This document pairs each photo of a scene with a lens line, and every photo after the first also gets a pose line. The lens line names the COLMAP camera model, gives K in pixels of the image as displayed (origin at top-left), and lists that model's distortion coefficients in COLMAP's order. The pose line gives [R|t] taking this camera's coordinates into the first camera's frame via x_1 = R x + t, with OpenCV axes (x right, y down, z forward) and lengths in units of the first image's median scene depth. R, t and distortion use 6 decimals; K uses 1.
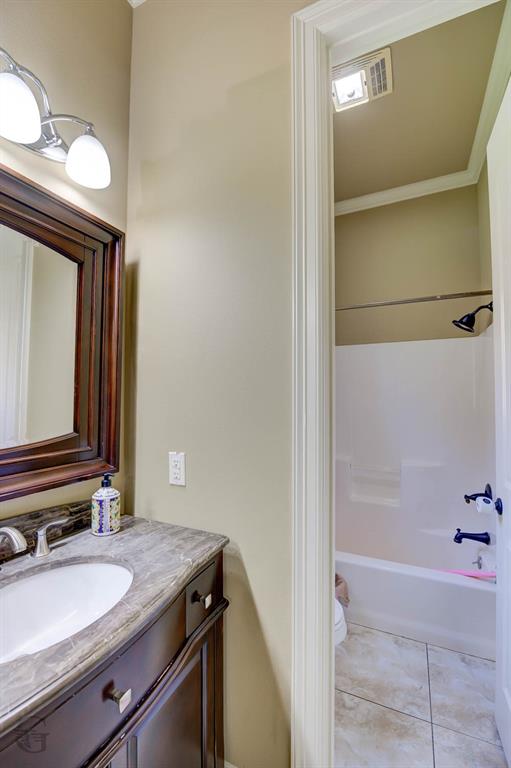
lens RADIAL K [[311.3, 0, 287.9], [0, 311.3, 390.8], [0, 0, 1]] dist [0.002391, 0.000423]
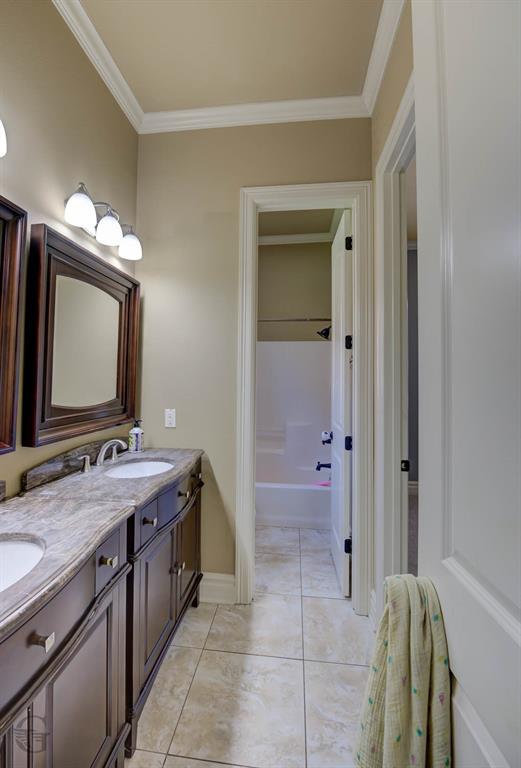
lens RADIAL K [[322.9, 0, 258.7], [0, 322.9, 363.6], [0, 0, 1]] dist [-0.039602, 0.000389]
pose [[0.961060, 0.022525, 0.275419, -0.259218], [-0.016213, 0.999552, -0.025174, -0.017332], [-0.275863, 0.019729, 0.960995, -0.617498]]
